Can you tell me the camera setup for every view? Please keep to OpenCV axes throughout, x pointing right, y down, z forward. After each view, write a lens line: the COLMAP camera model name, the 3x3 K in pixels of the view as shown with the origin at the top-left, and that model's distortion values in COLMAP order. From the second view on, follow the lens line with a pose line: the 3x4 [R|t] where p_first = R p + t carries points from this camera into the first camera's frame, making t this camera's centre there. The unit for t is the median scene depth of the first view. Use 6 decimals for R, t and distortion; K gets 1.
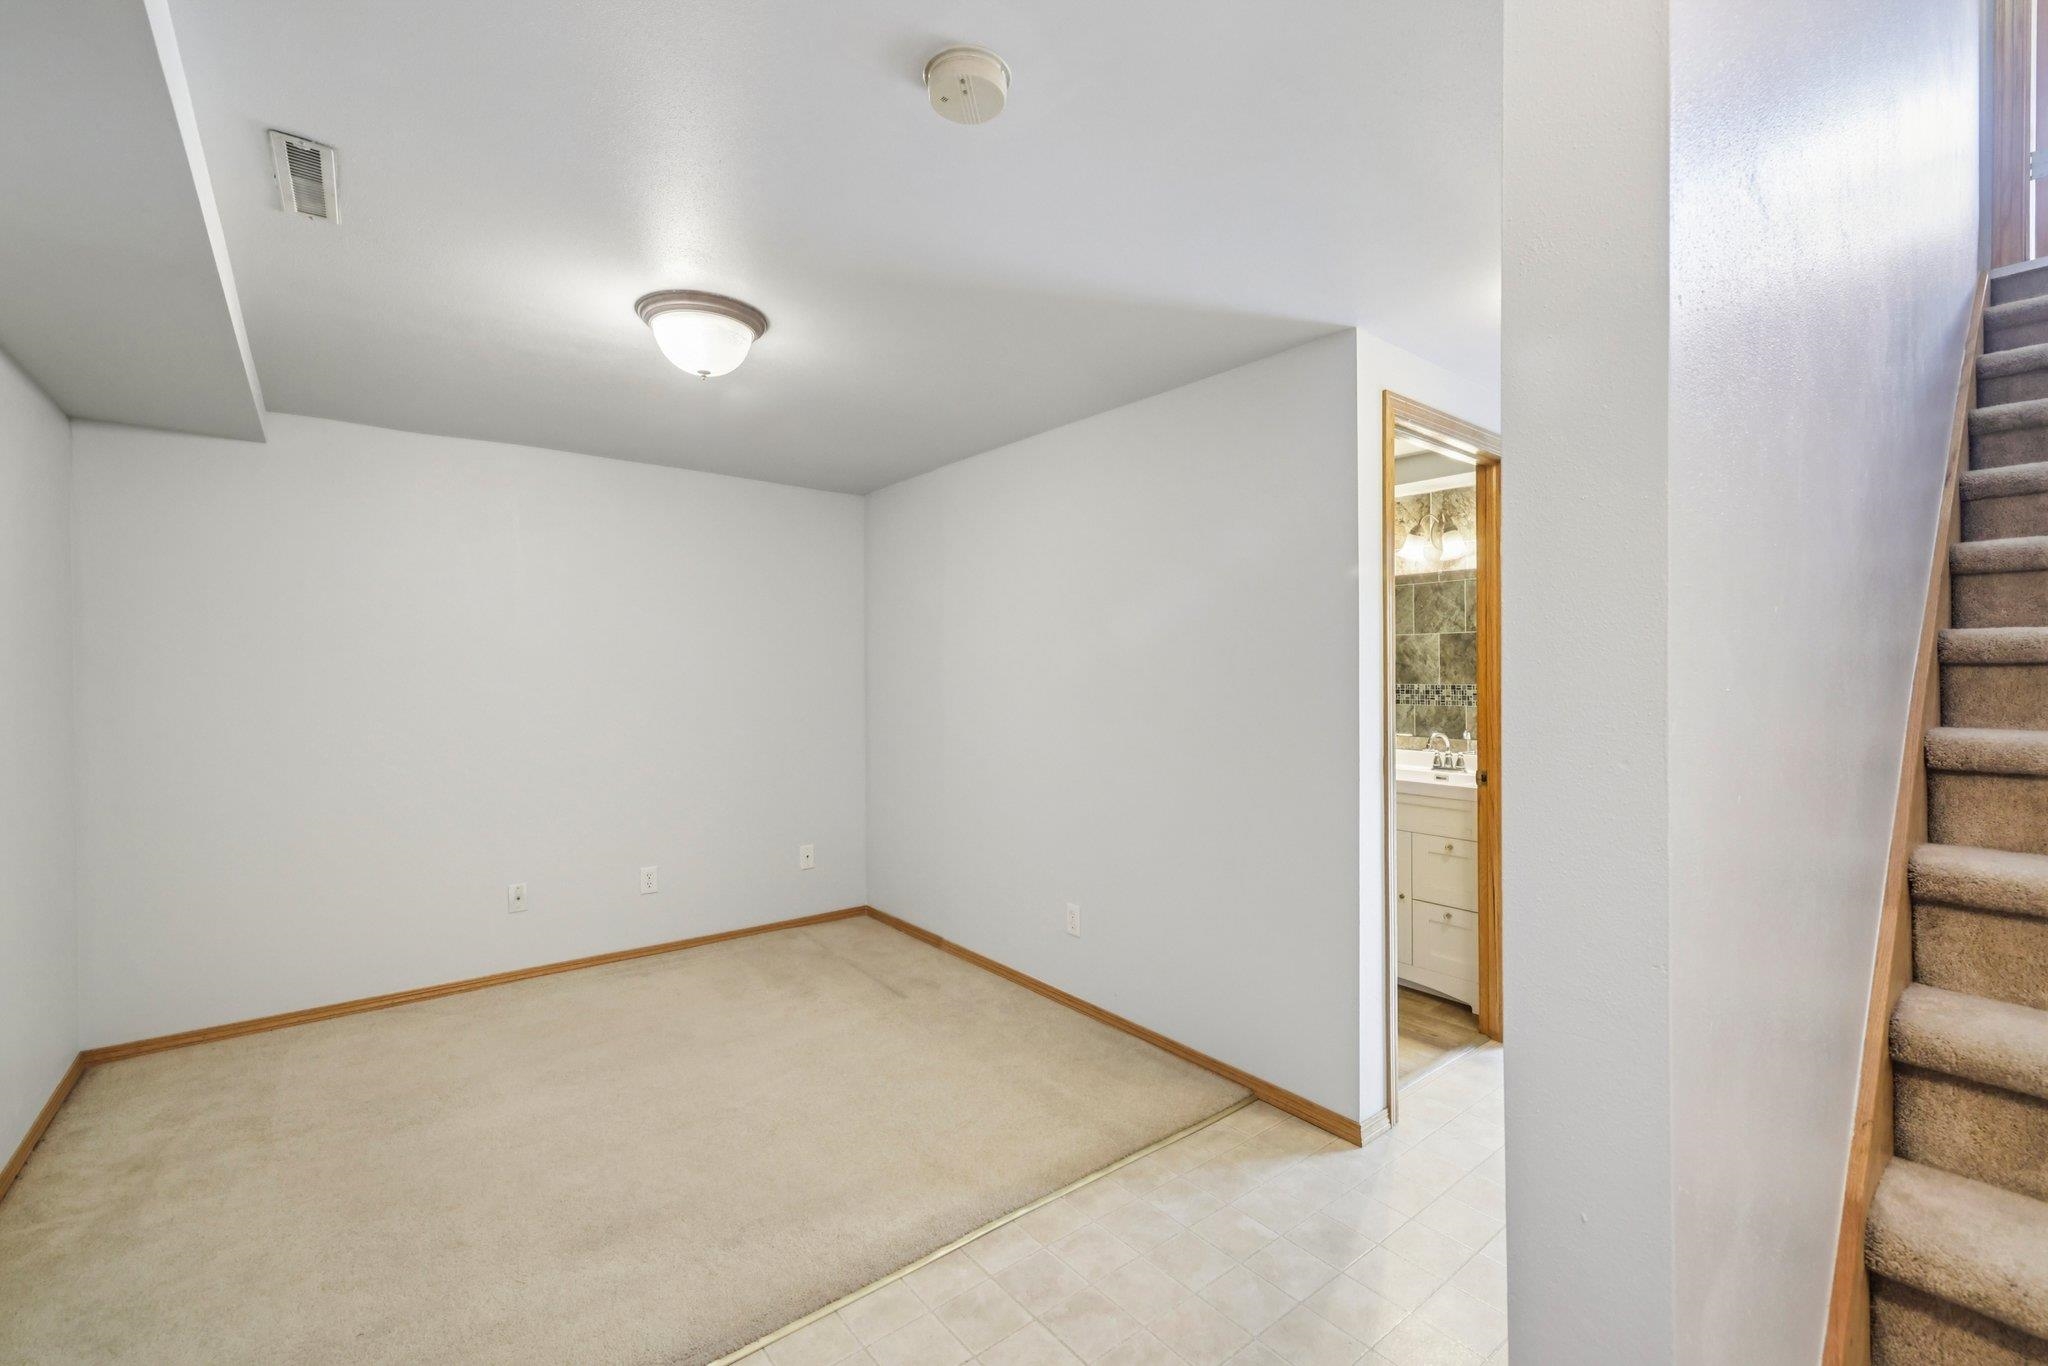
lens RADIAL K [[861.7, 0, 1024.0], [0, 861.7, 683.0], [0, 0, 1]] dist [0.003333, 0.000351]
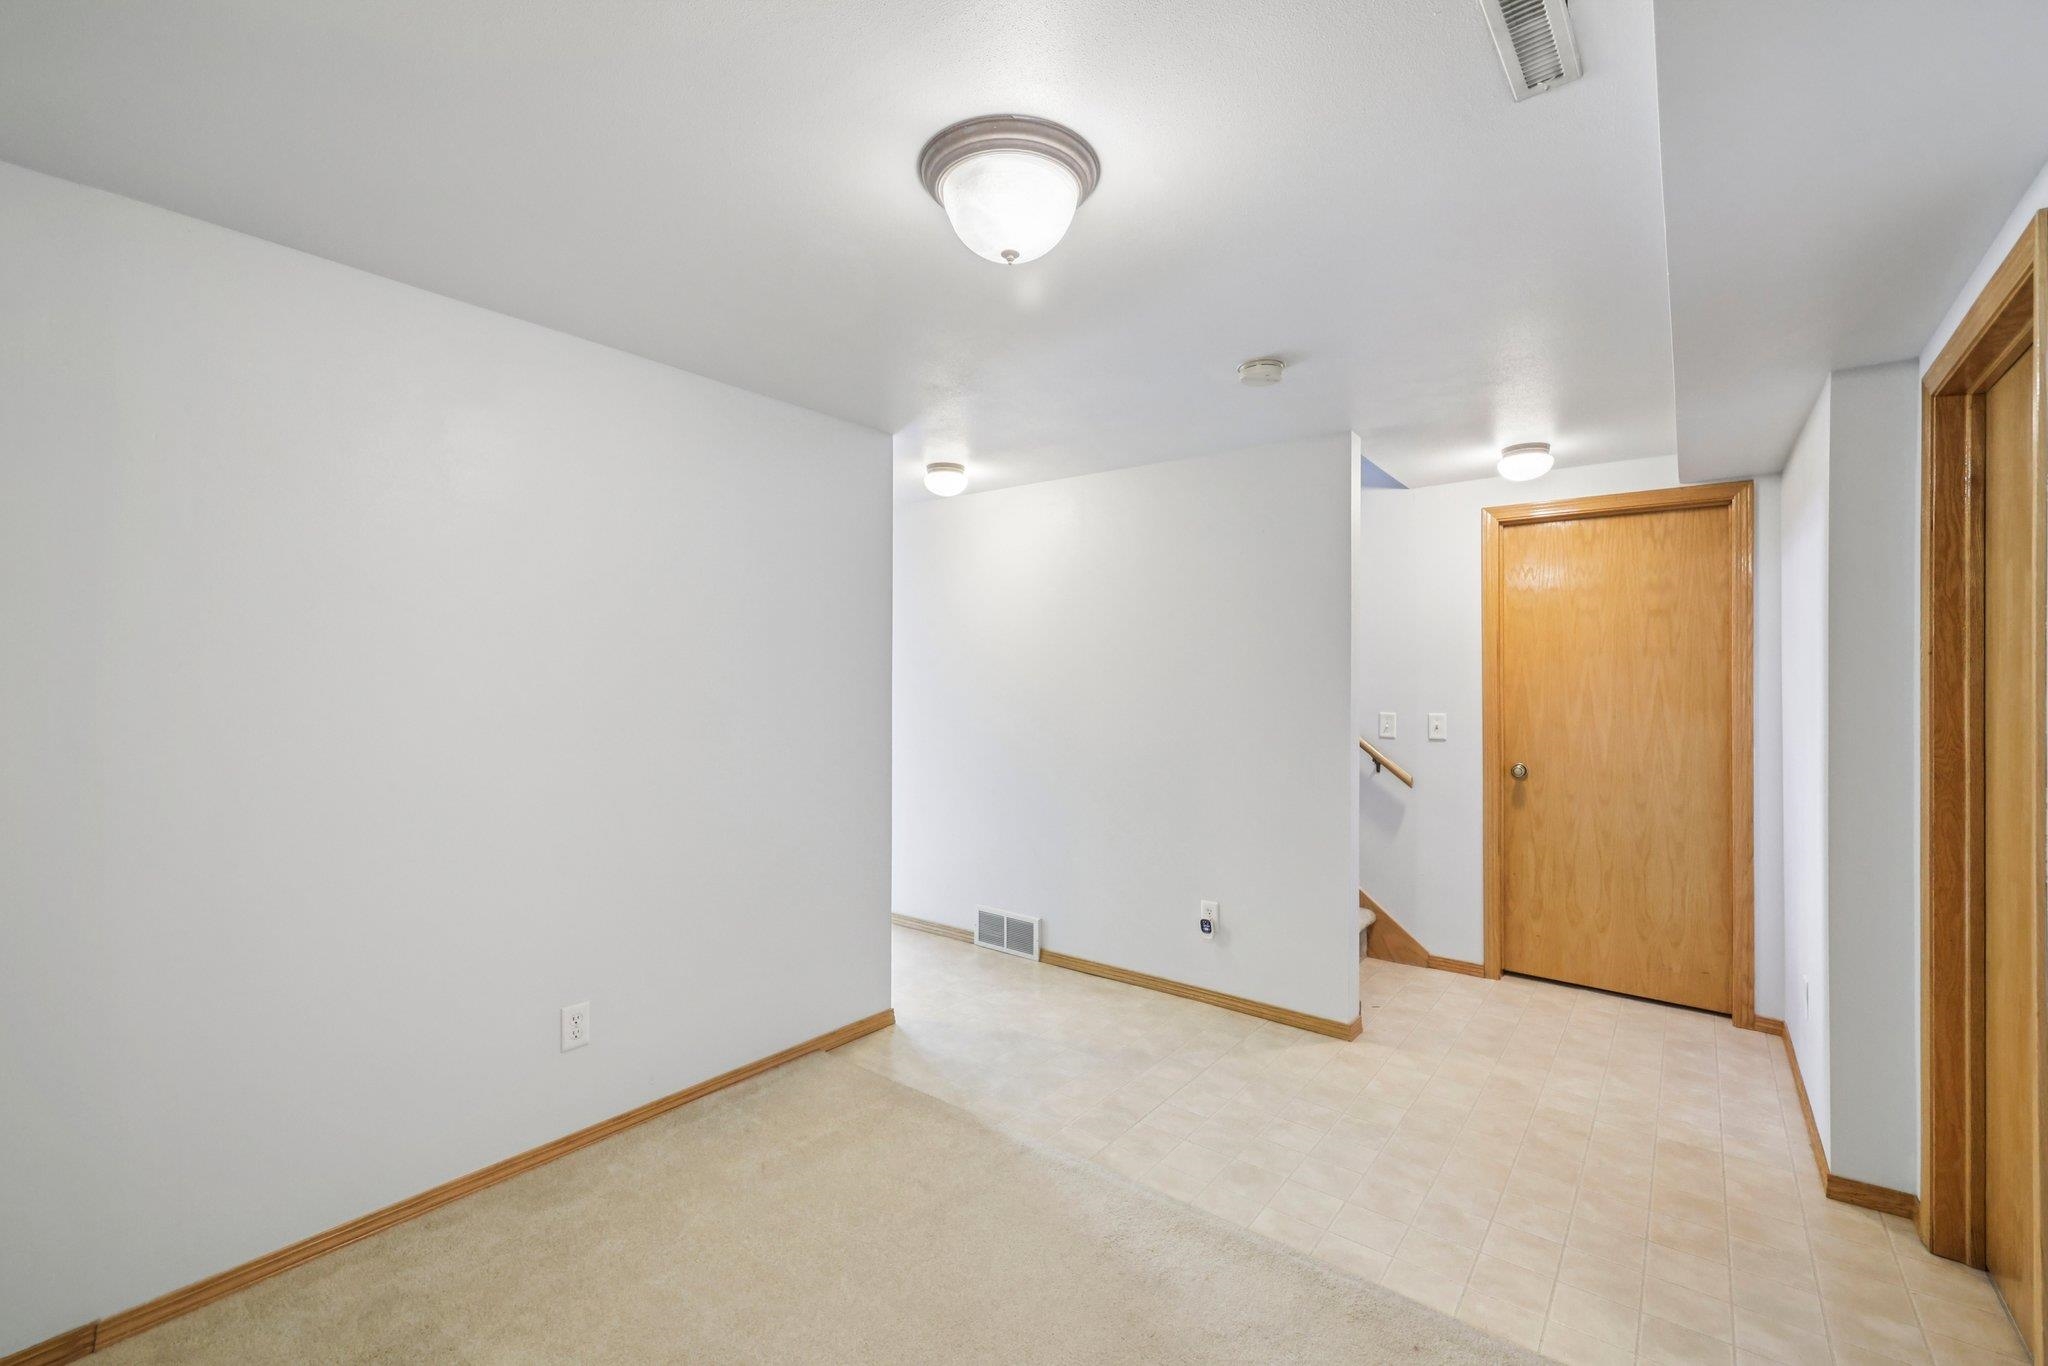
lens RADIAL K [[881.3, 0, 1020.0], [0, 881.3, 660.3], [0, 0, 1]] dist [0.004417, 0.000249]
pose [[-0.230501, 0.012013, 0.972998, -0.863375], [0.005392, 0.999924, -0.011068, -0.020740], [-0.973057, 0.002695, -0.230548, 0.942199]]
